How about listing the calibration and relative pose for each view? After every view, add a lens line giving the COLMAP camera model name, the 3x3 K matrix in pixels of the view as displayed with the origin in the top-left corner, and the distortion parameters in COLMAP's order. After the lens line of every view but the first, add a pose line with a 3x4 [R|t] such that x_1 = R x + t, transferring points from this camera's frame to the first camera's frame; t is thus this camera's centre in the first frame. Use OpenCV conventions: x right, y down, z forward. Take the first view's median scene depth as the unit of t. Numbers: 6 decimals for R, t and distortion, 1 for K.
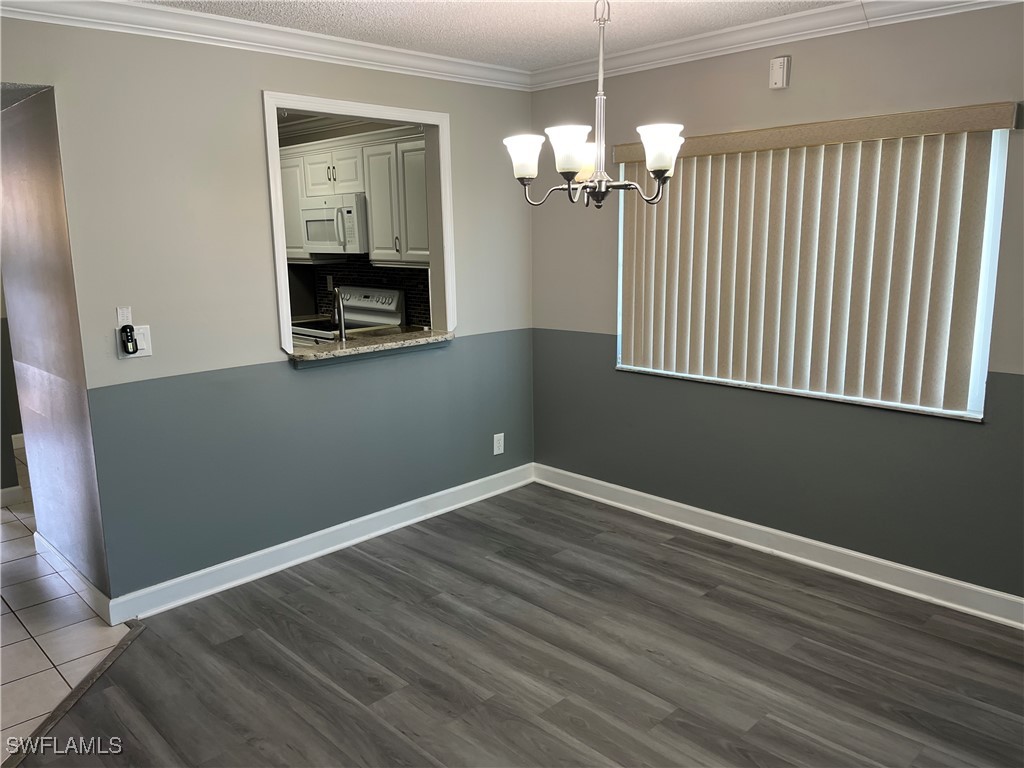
lens RADIAL K [[777.8, 0, 516.5], [0, 777.8, 378.8], [0, 0, 1]] dist [0.026538, -0.024020]
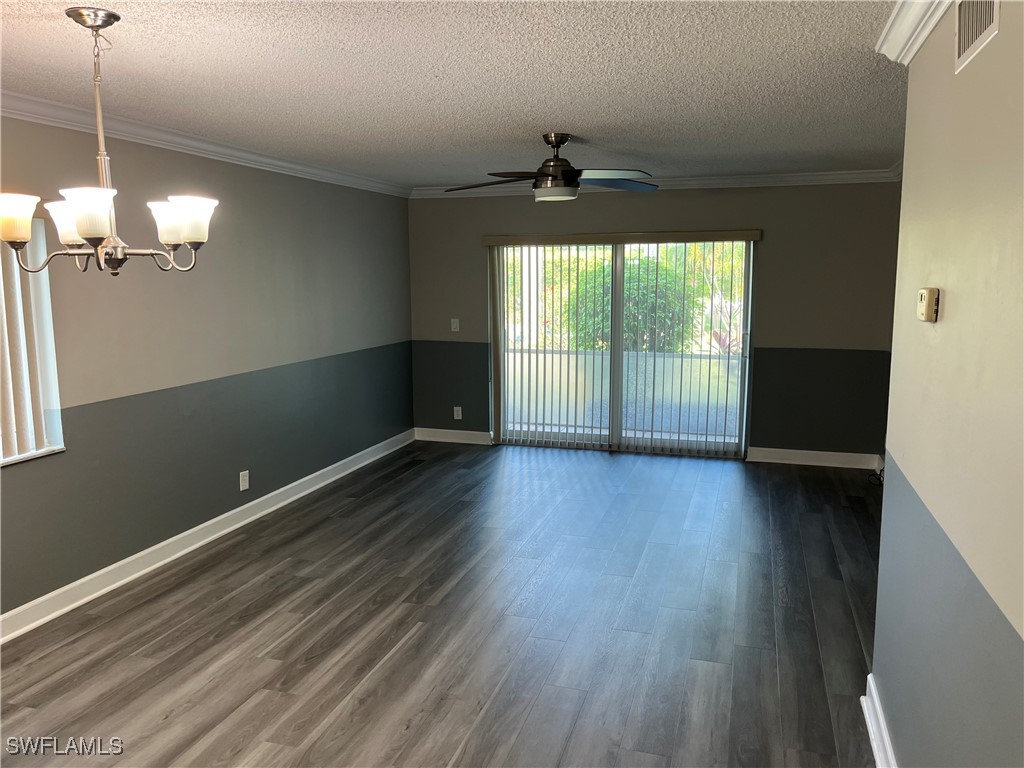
lens RADIAL K [[777.8, 0, 514.8], [0, 777.8, 387.2], [0, 0, 1]] dist [0.026538, -0.024020]
pose [[-0.484927, -0.103467, 0.868412, -0.964865], [0.175528, 0.961257, 0.212546, -0.210533], [-0.856759, 0.255500, -0.447978, 1.066637]]
